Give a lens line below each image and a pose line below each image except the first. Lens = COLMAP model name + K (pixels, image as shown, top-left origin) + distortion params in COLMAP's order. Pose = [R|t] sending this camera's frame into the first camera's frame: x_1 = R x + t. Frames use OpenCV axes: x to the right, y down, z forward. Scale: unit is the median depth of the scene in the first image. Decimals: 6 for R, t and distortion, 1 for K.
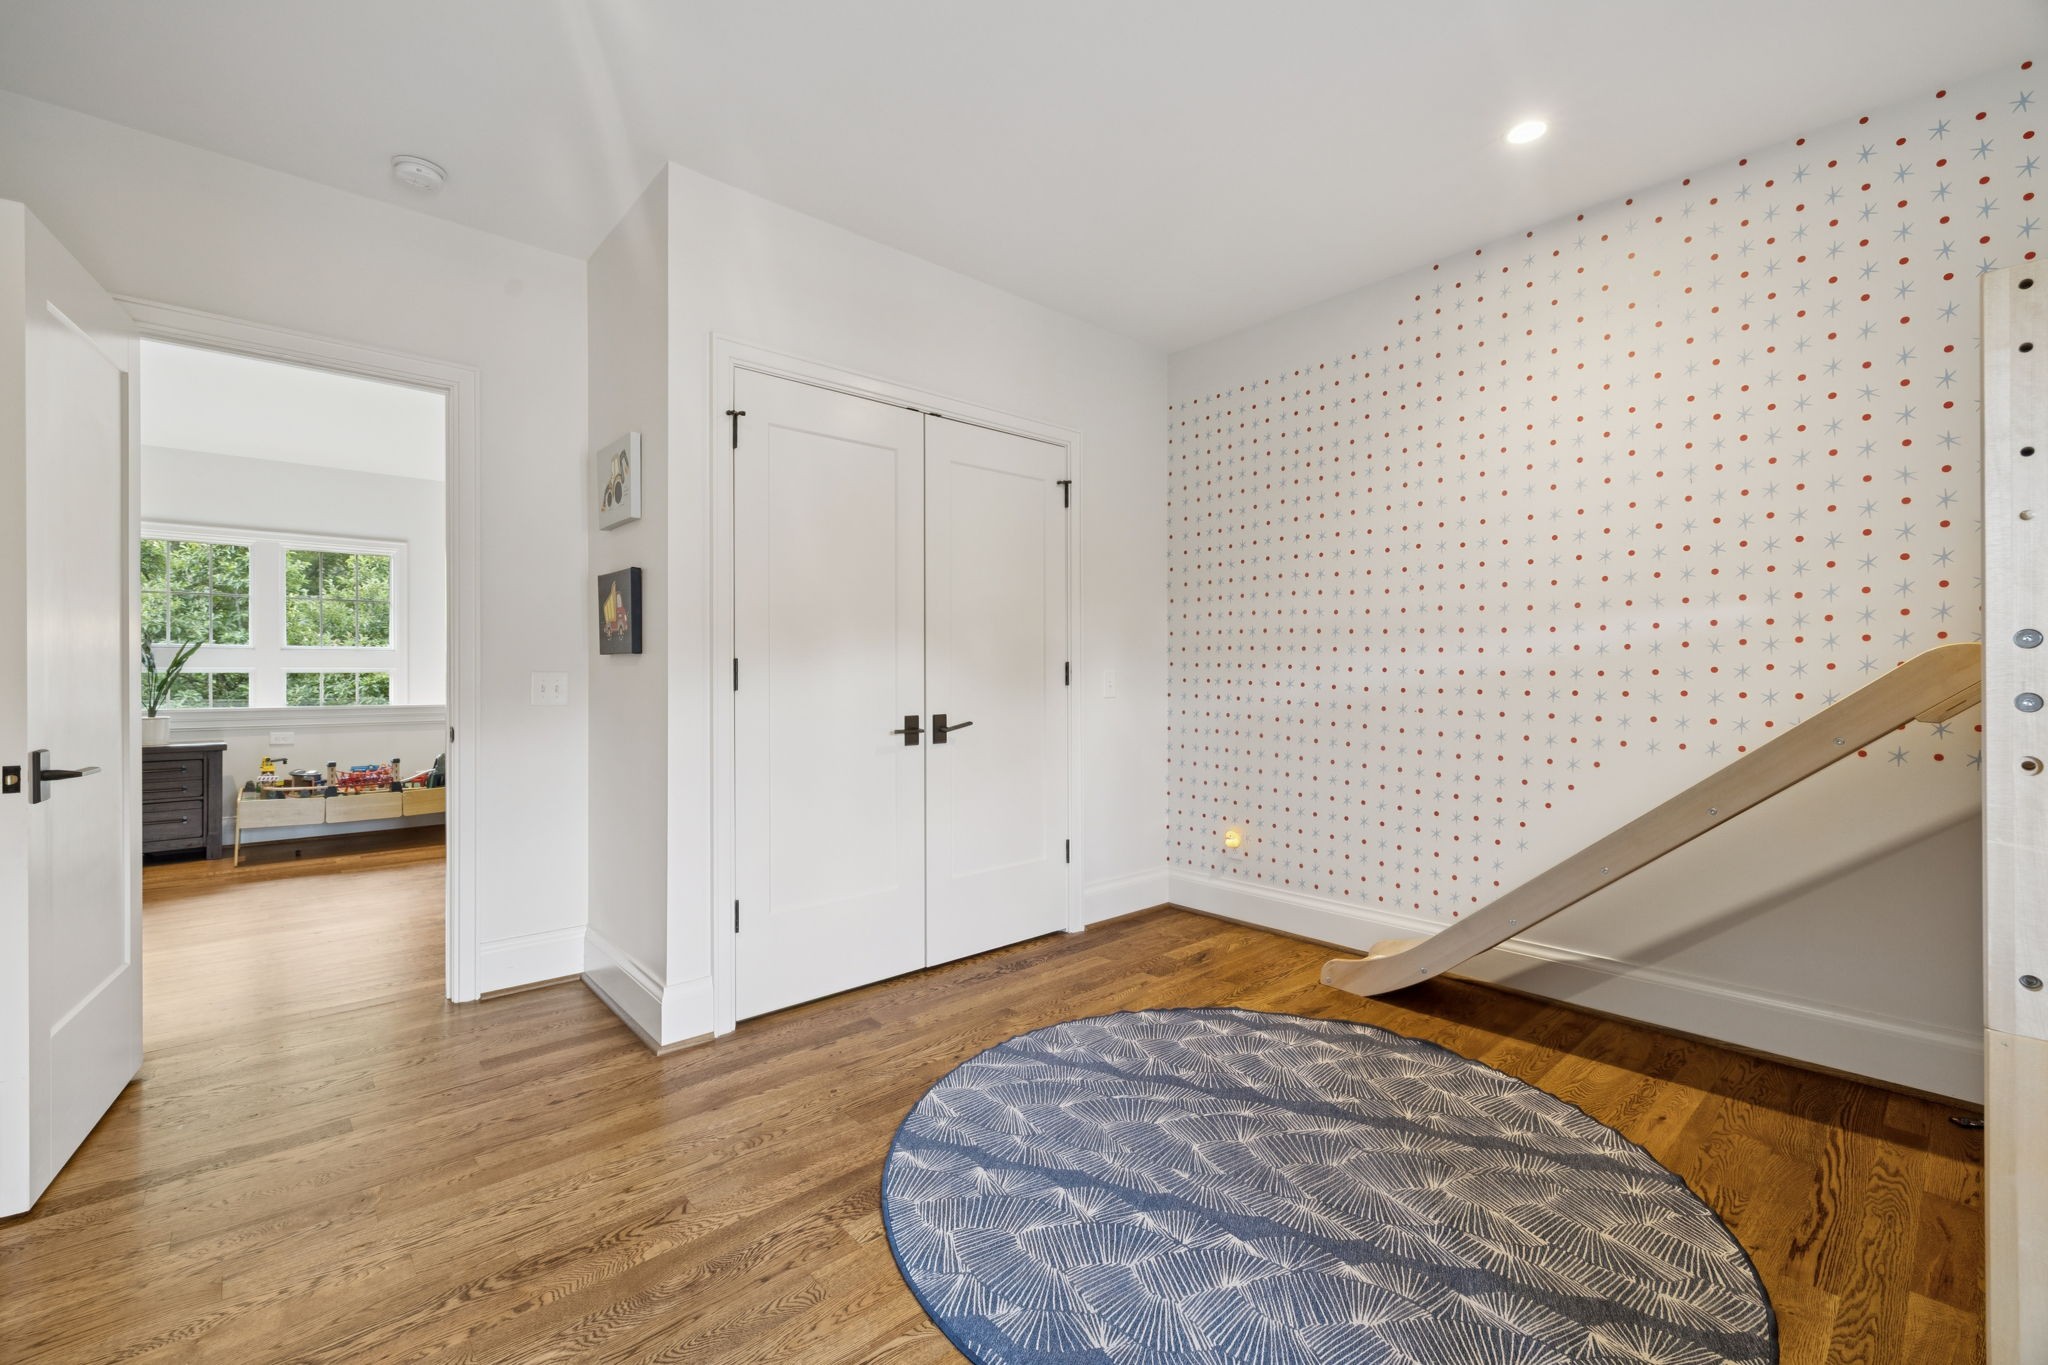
lens RADIAL K [[860.4, 0, 1016.5], [0, 860.4, 677.8], [0, 0, 1]] dist [-0.001621, -0.000417]
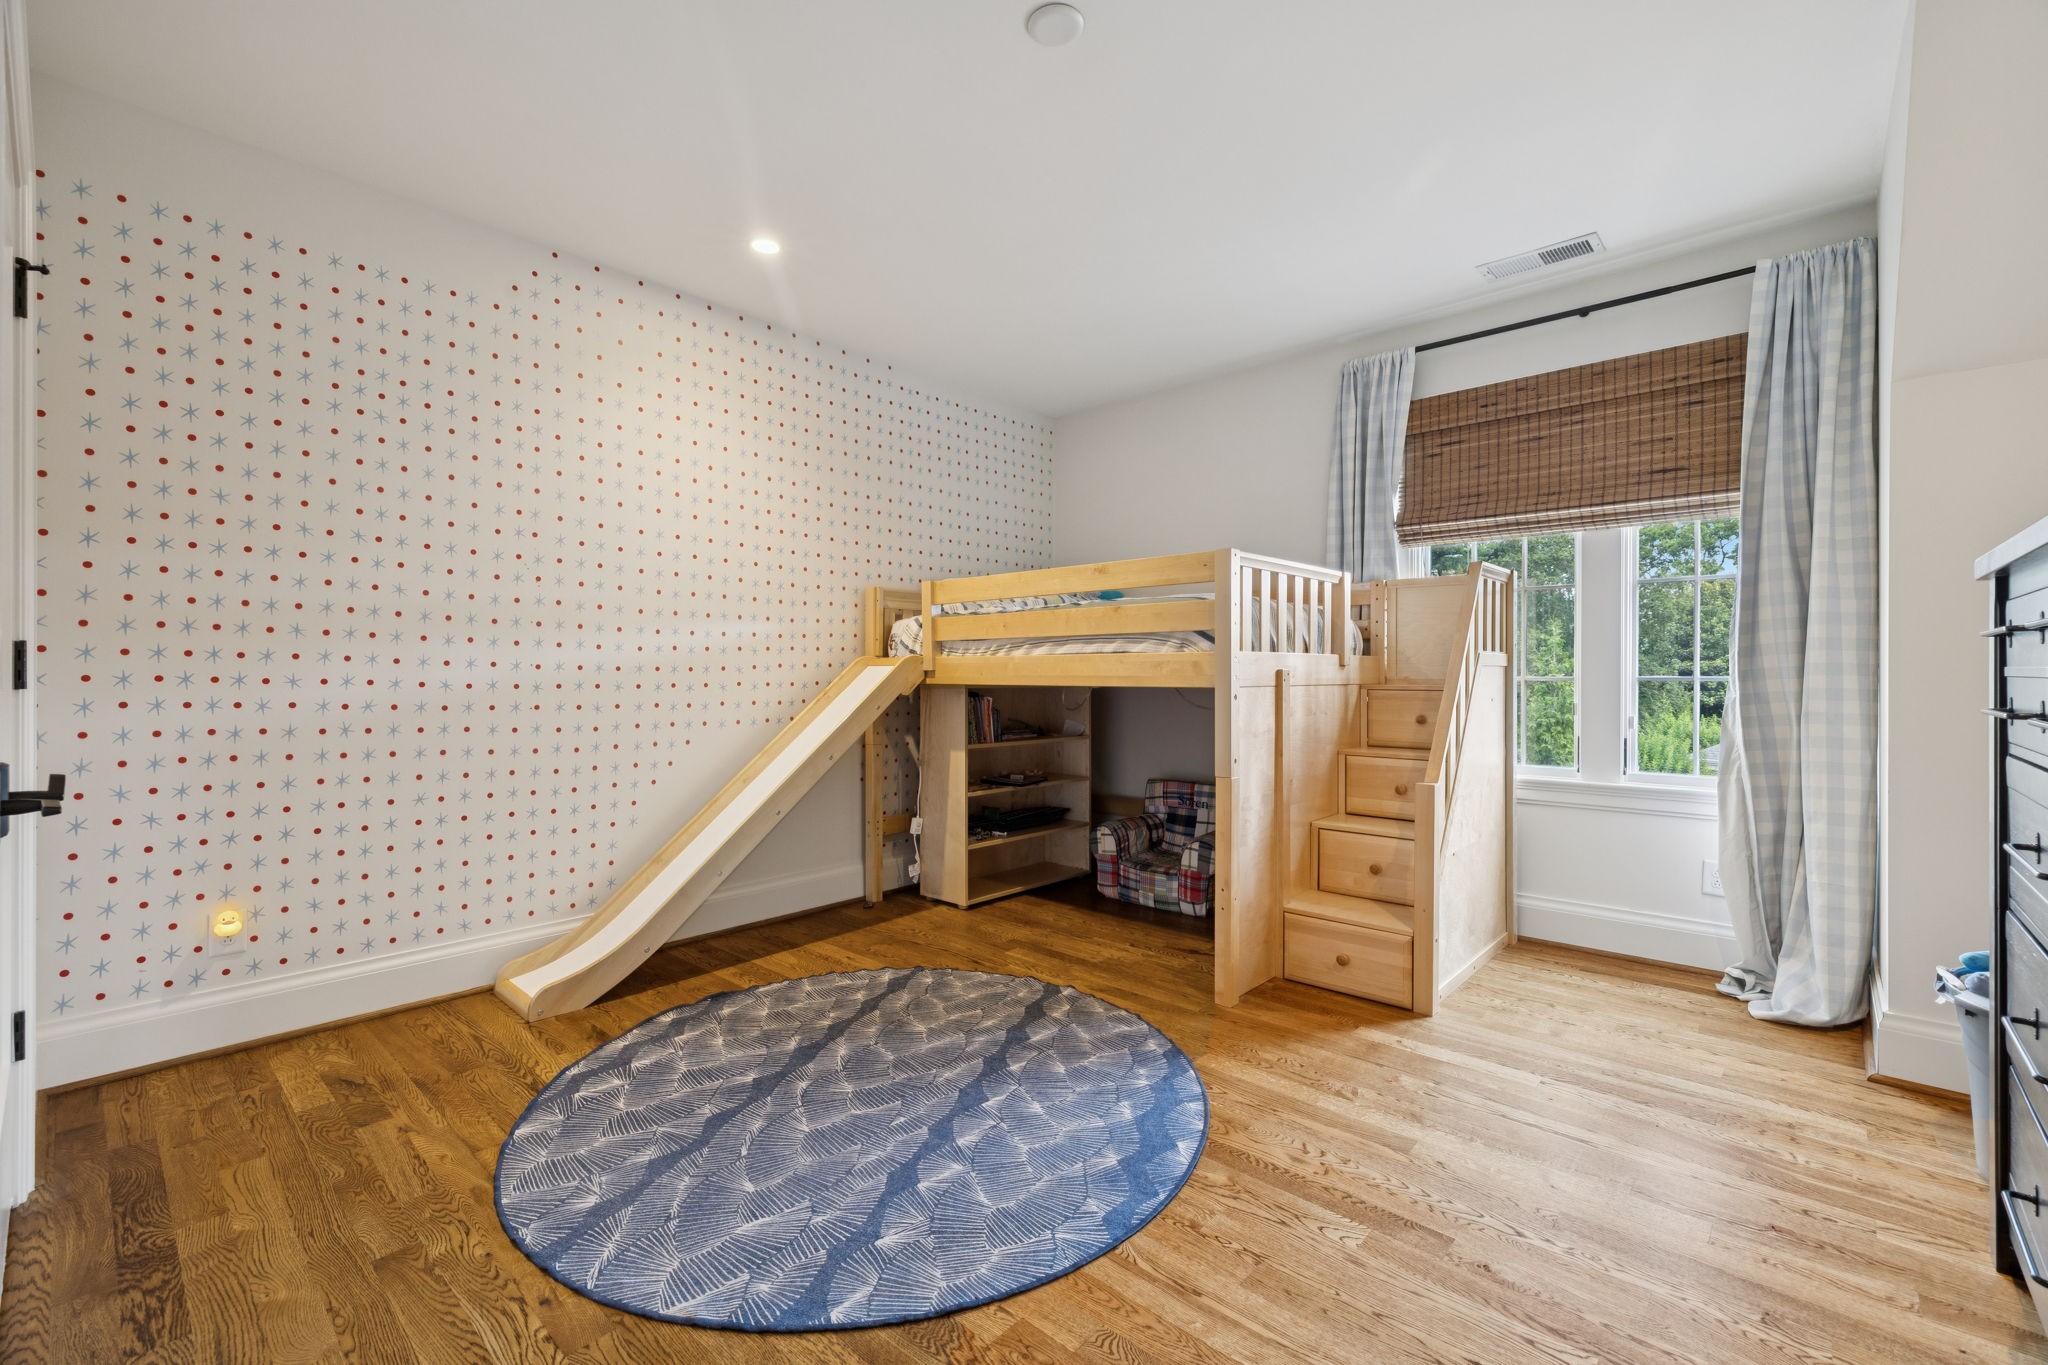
lens RADIAL K [[860.4, 0, 1030.5], [0, 860.4, 678.5], [0, 0, 1]] dist [-0.001621, -0.000417]
pose [[-0.114355, -0.006627, 0.993418, -0.699411], [0.002414, 0.999973, 0.006949, 0.000909], [-0.993437, 0.003193, -0.114336, 0.726205]]
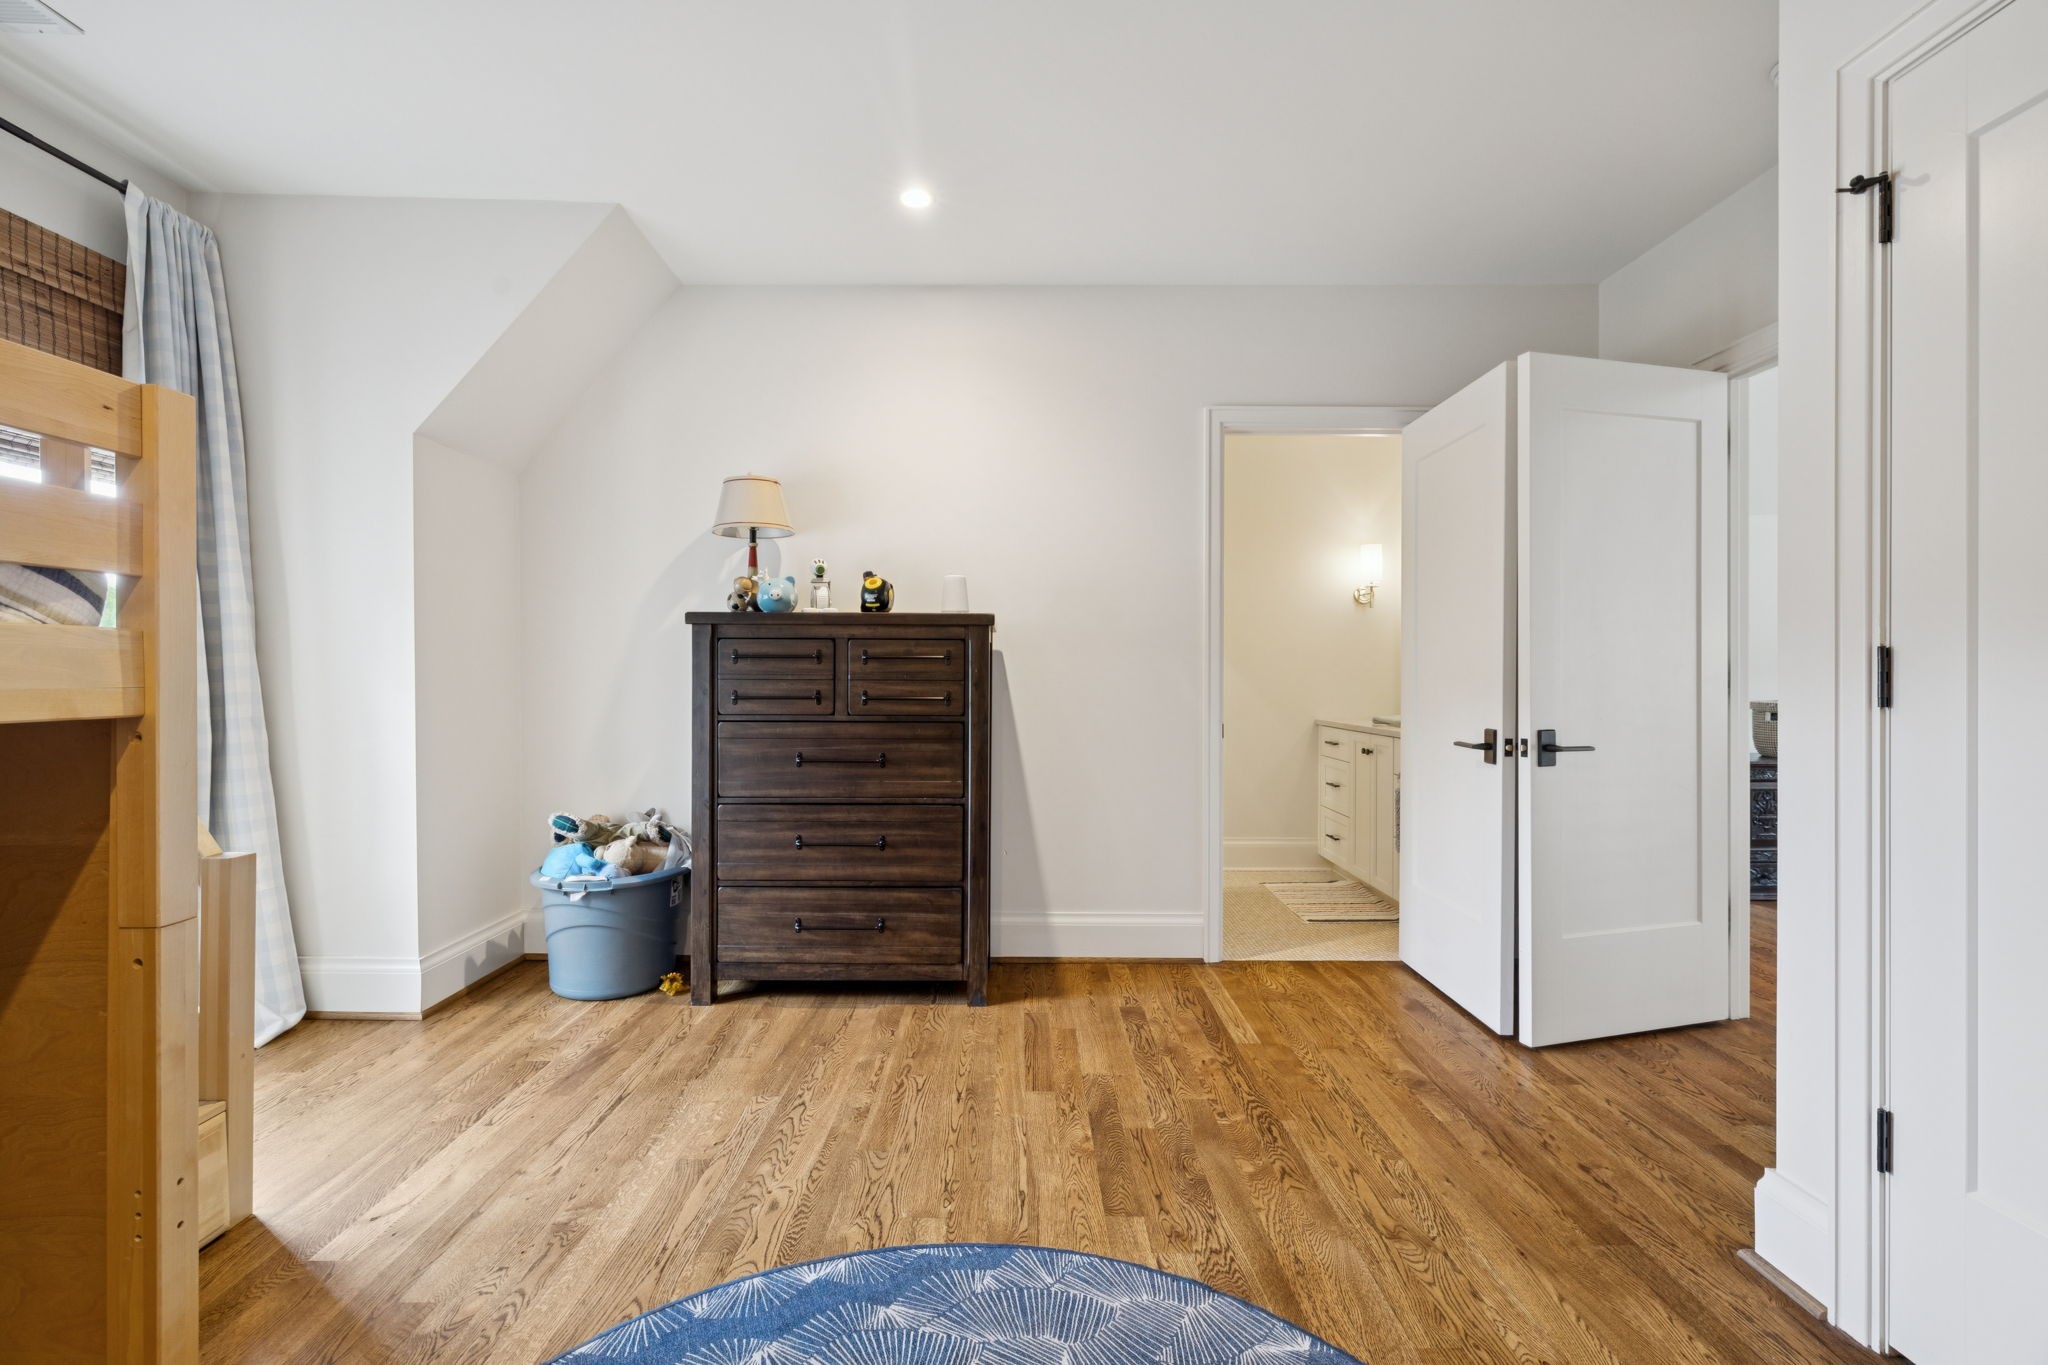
lens RADIAL K [[860.4, 0, 1017.0], [0, 860.4, 681.4], [0, 0, 1]] dist [-0.001621, -0.000417]
pose [[-0.663533, -0.000462, -0.748147, 0.443908], [-0.005568, 0.999975, 0.004320, -0.000213], [0.748126, 0.007032, -0.663519, 1.023634]]
